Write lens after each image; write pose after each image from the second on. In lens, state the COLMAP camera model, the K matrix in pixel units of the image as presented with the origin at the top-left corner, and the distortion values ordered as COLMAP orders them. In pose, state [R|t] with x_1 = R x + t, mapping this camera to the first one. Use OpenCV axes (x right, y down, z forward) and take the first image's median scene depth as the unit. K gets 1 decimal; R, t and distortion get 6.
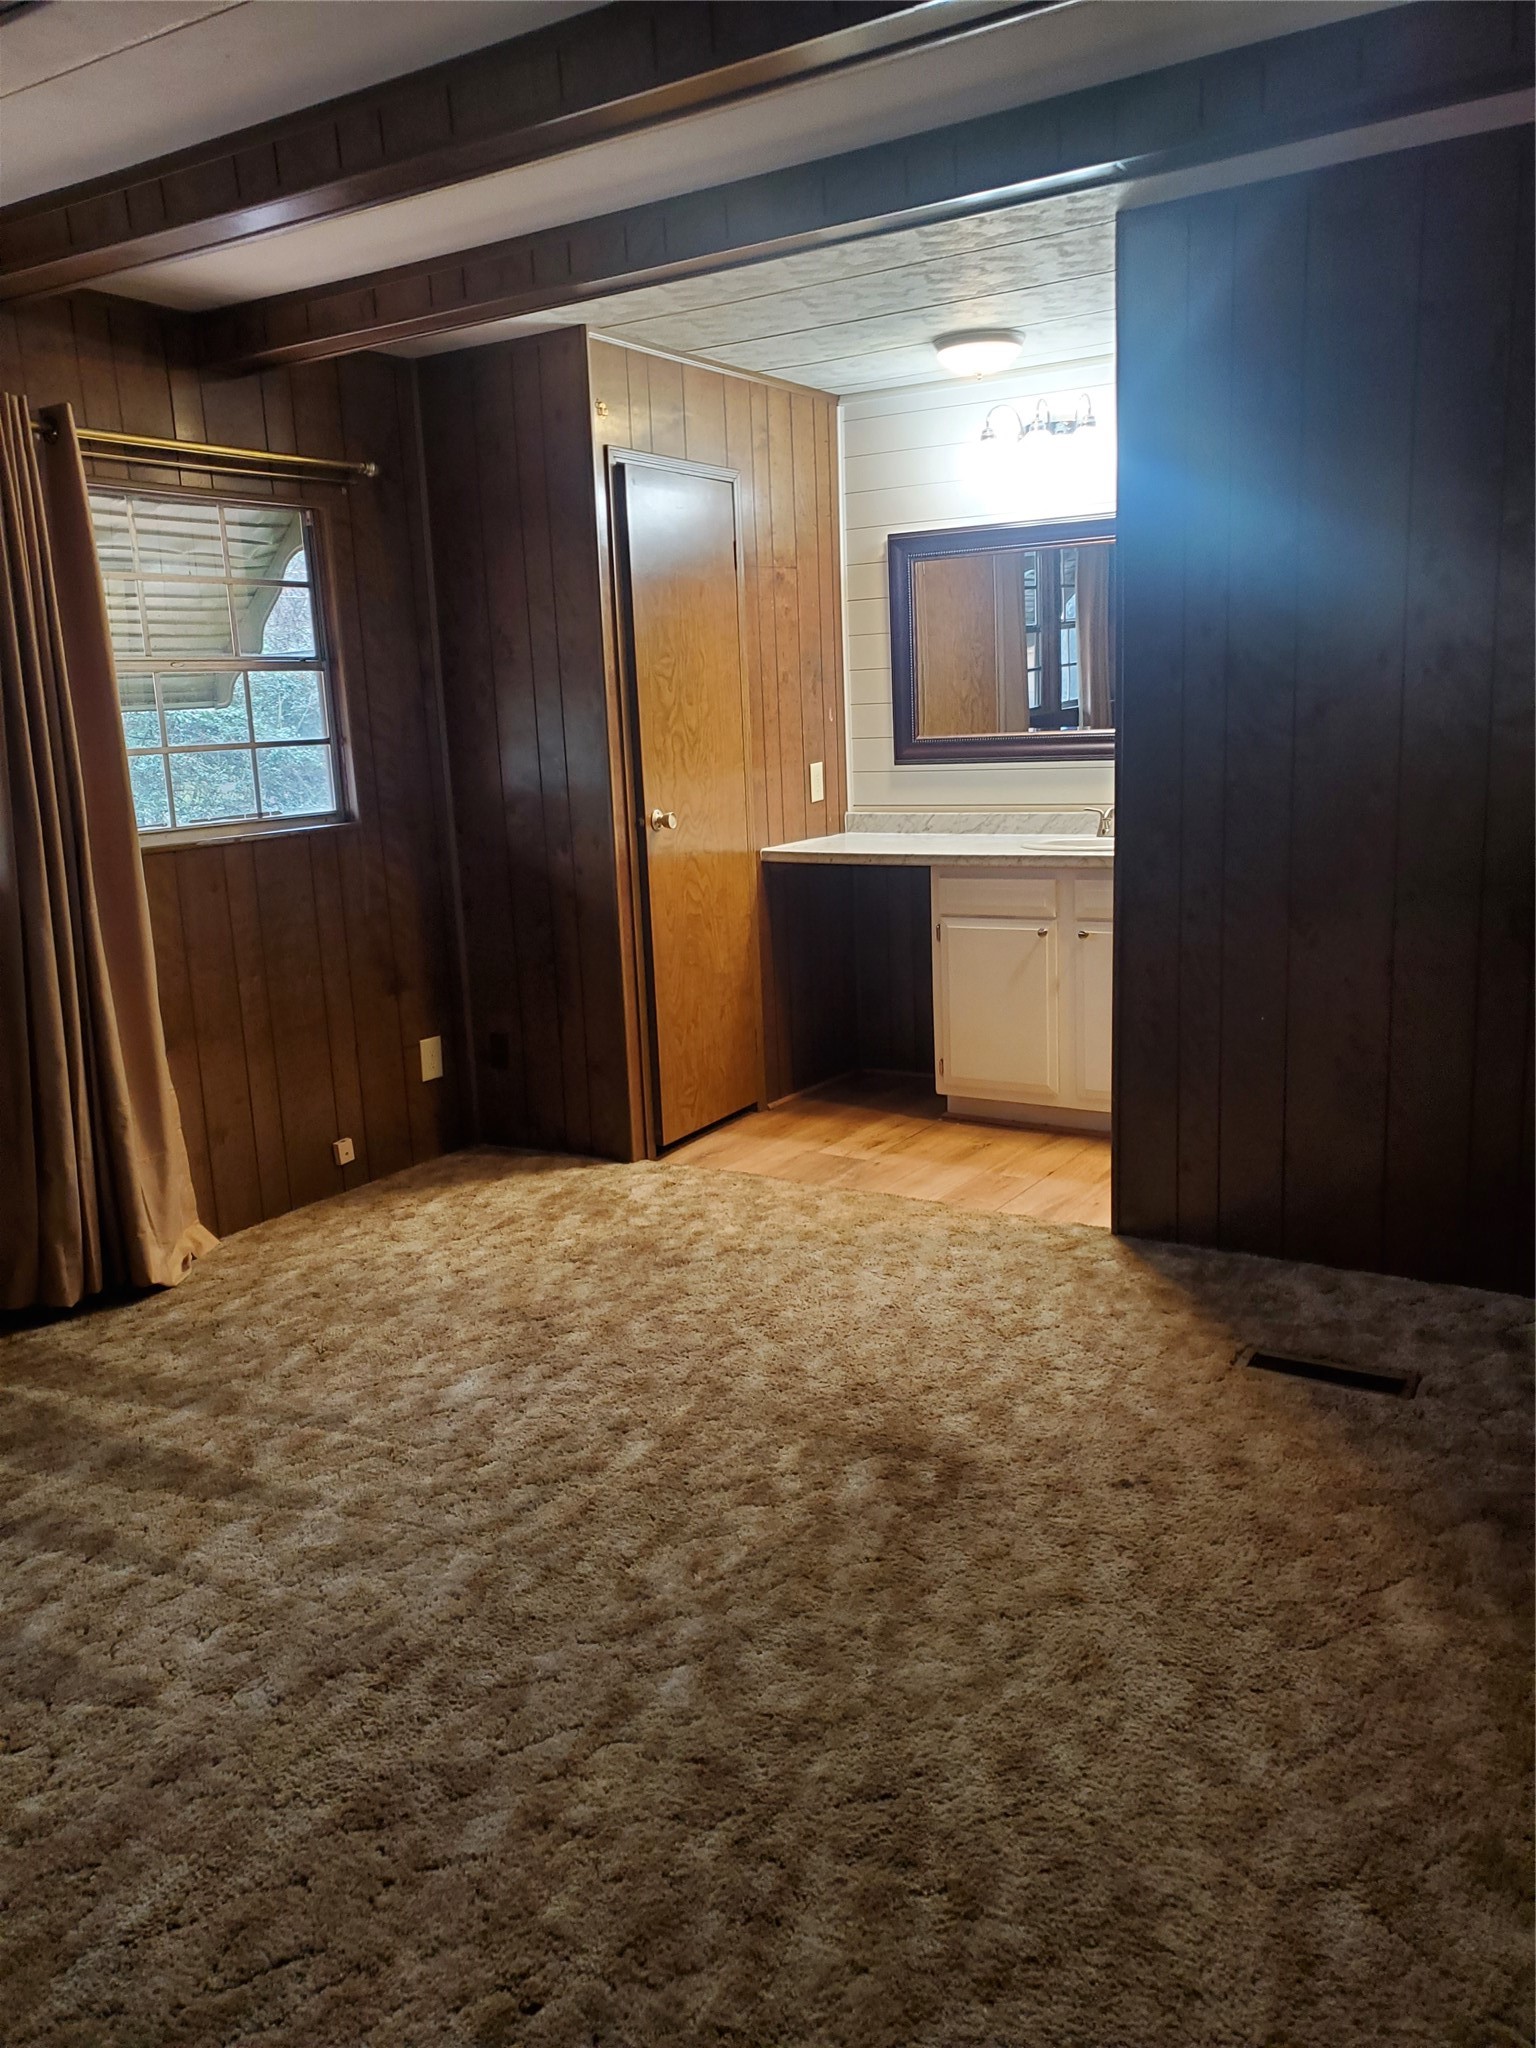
lens RADIAL K [[1592.8, 0, 768.0], [0, 1592.8, 1024.0], [0, 0, 1]] dist [0.120380, -0.076360]
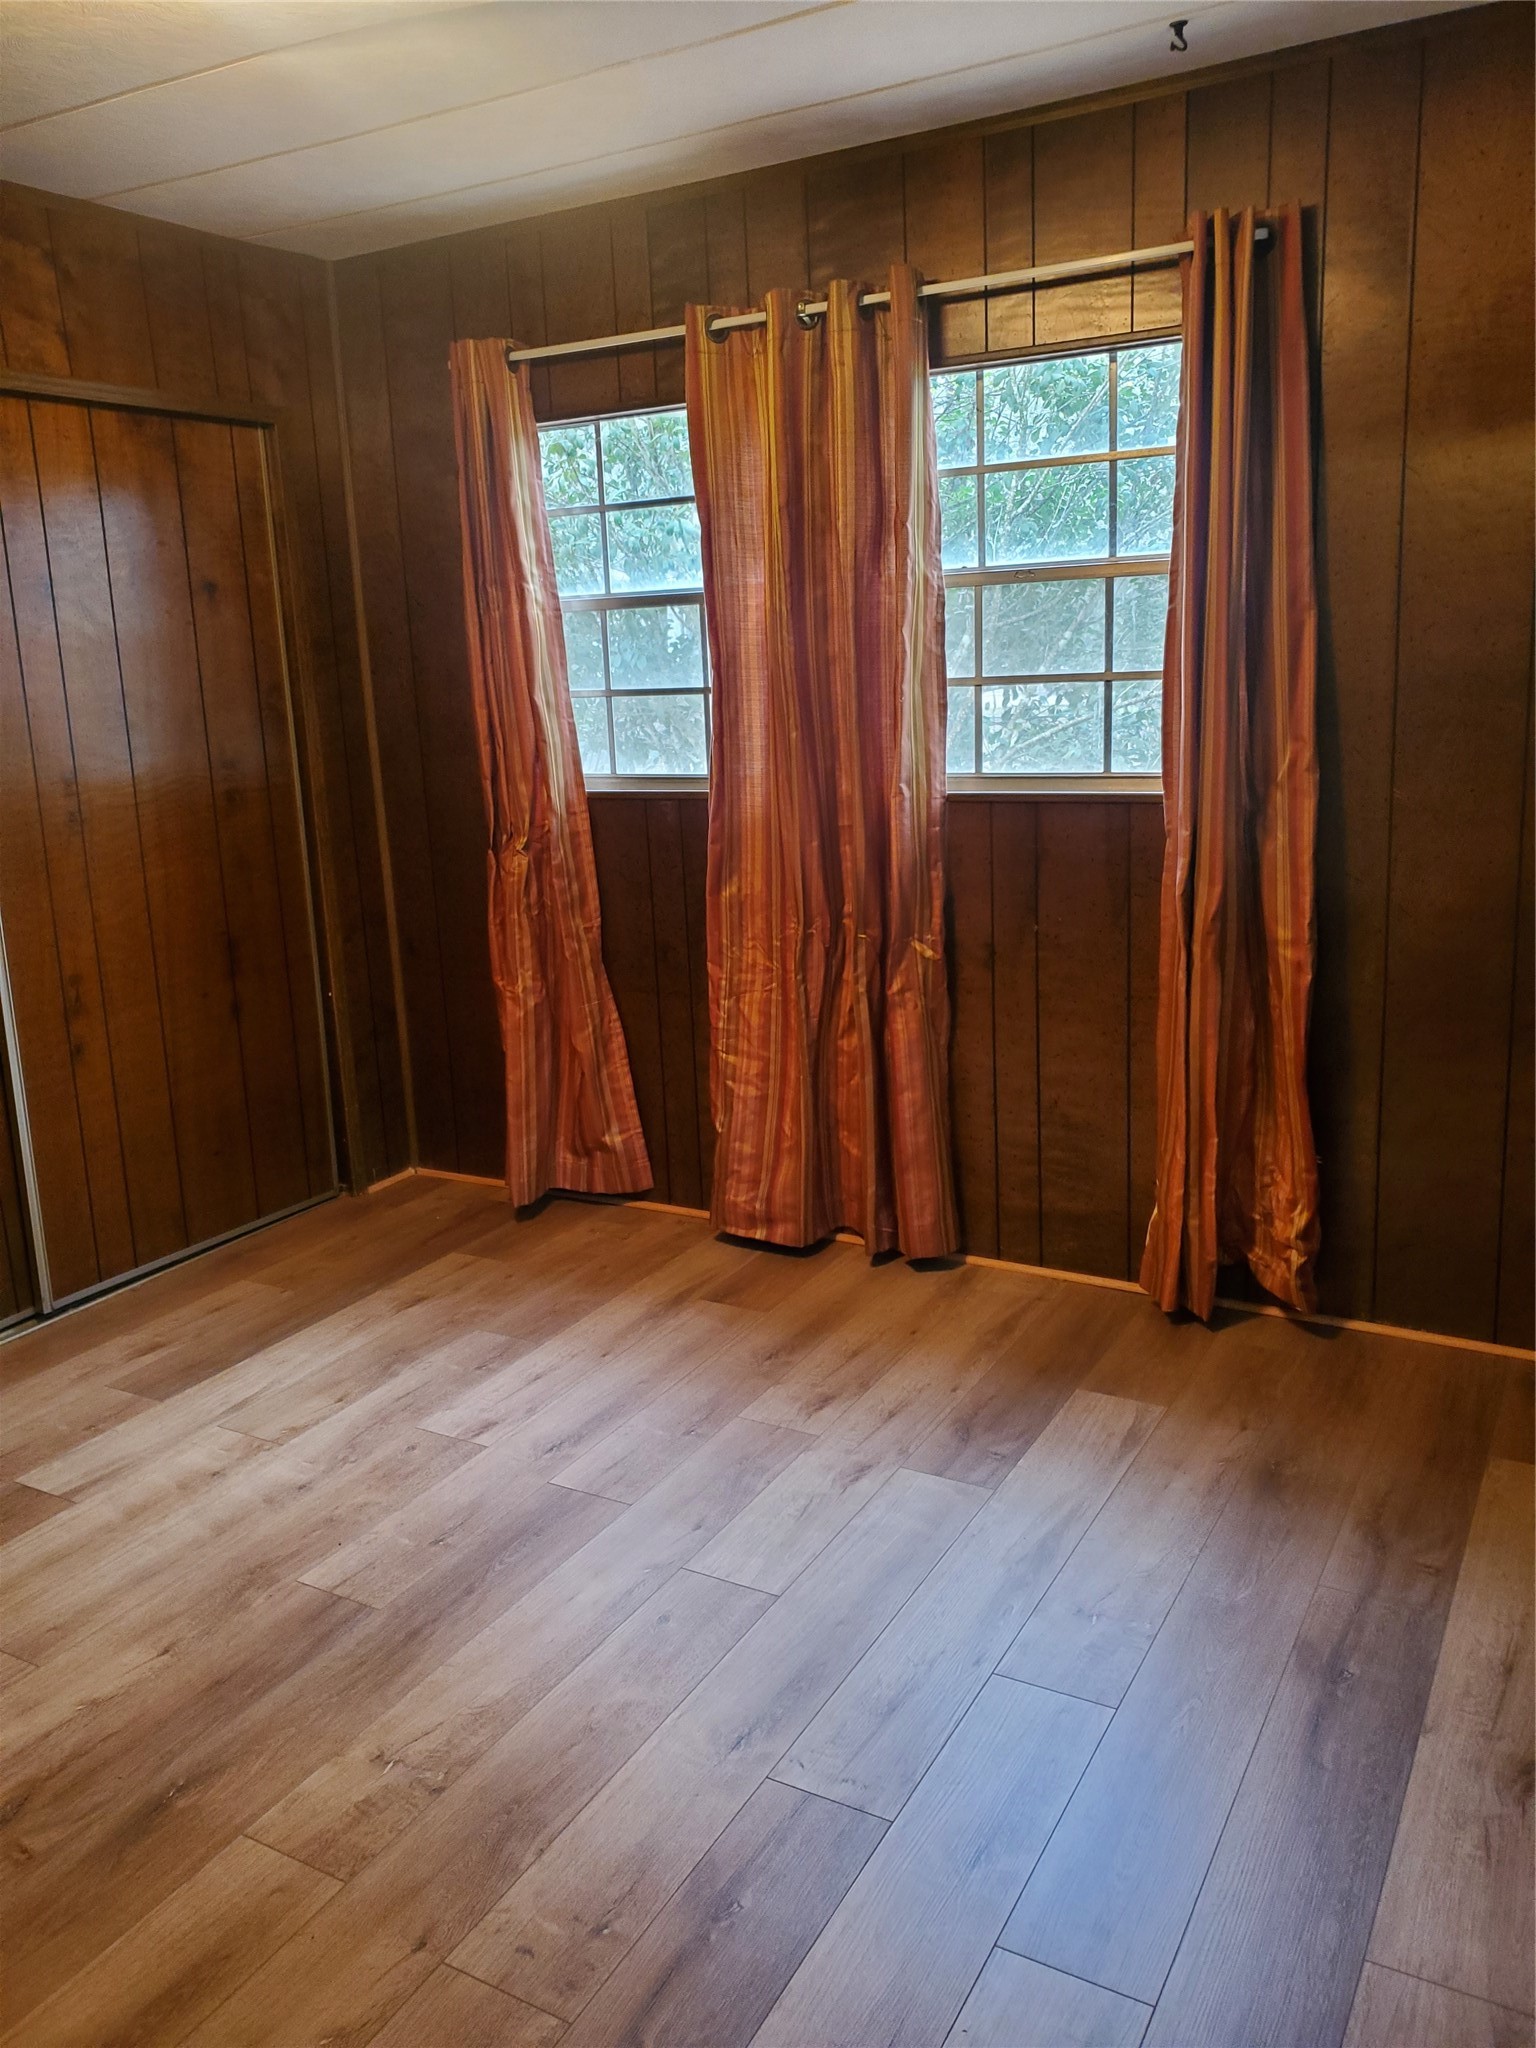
lens RADIAL K [[1592.8, 0, 768.0], [0, 1592.8, 1024.0], [0, 0, 1]] dist [0.120380, -0.076360]
pose [[0.057910, 0.264339, -0.962690, 0.567903], [-0.164483, 0.953656, 0.251964, -0.226286], [0.984679, 0.143755, 0.098705, 0.982626]]
